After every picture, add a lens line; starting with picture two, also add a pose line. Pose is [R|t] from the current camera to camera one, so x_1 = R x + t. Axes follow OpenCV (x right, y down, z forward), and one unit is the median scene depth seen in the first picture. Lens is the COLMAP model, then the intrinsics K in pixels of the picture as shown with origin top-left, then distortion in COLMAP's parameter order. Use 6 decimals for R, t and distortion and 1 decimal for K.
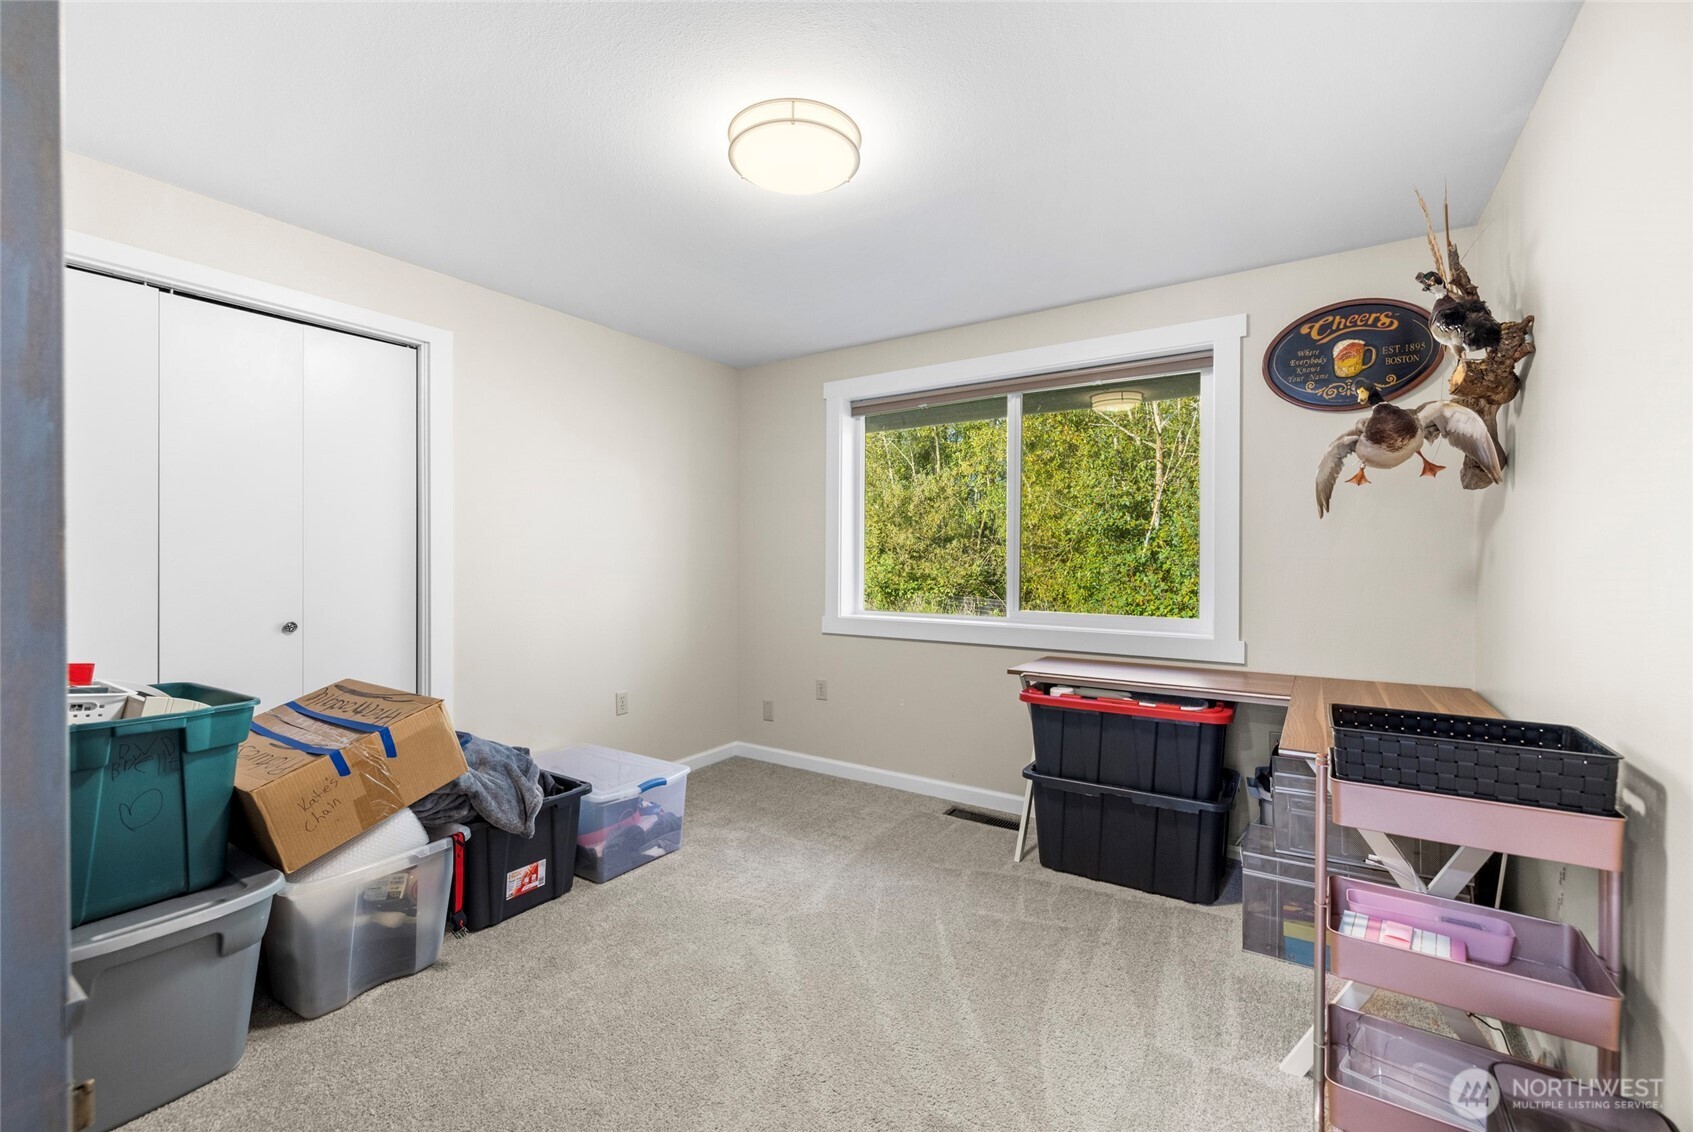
lens RADIAL K [[726.1, 0, 846.4], [0, 726.1, 568.4], [0, 0, 1]] dist [-0.004465, -0.000409]
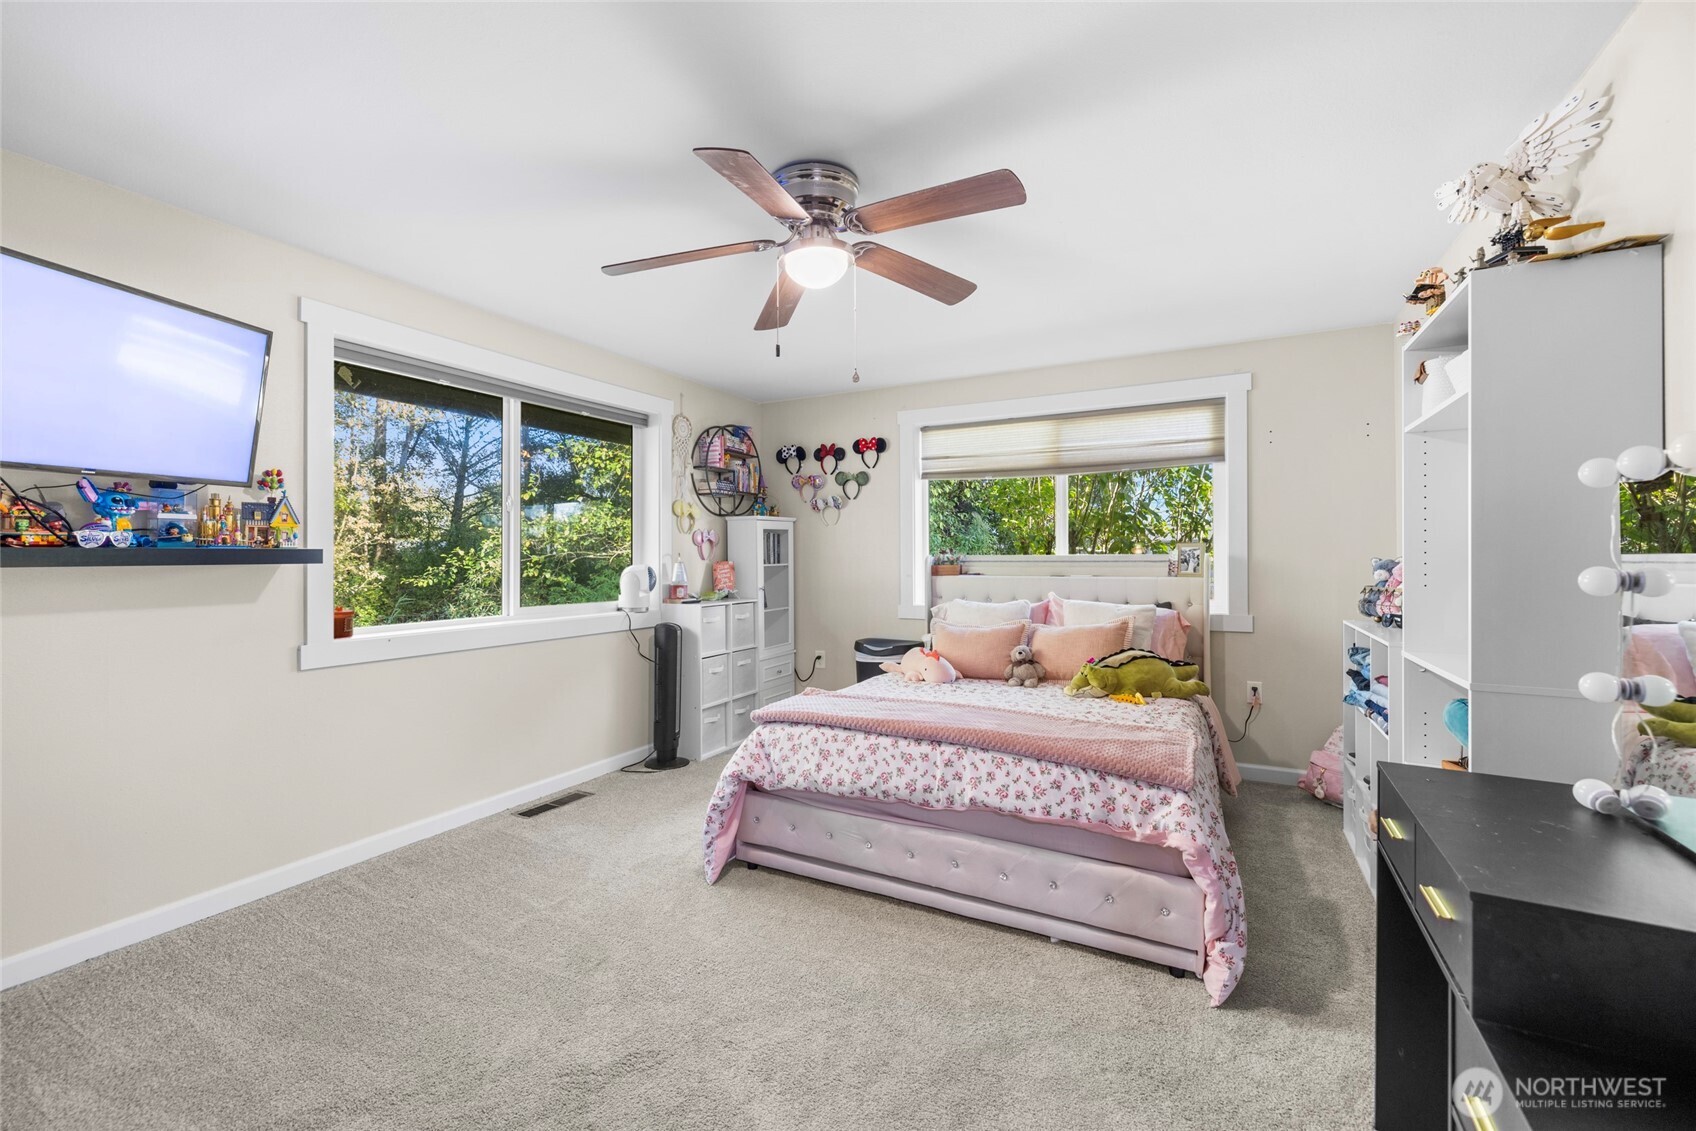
lens RADIAL K [[727.4, 0, 847.8], [0, 727.4, 564.5], [0, 0, 1]] dist [-0.004465, -0.000409]
pose [[-0.098983, -0.001706, 0.995088, -0.857904], [-0.001811, 0.999997, 0.001534, -0.008064], [-0.995087, -0.001651, -0.098986, 0.643053]]
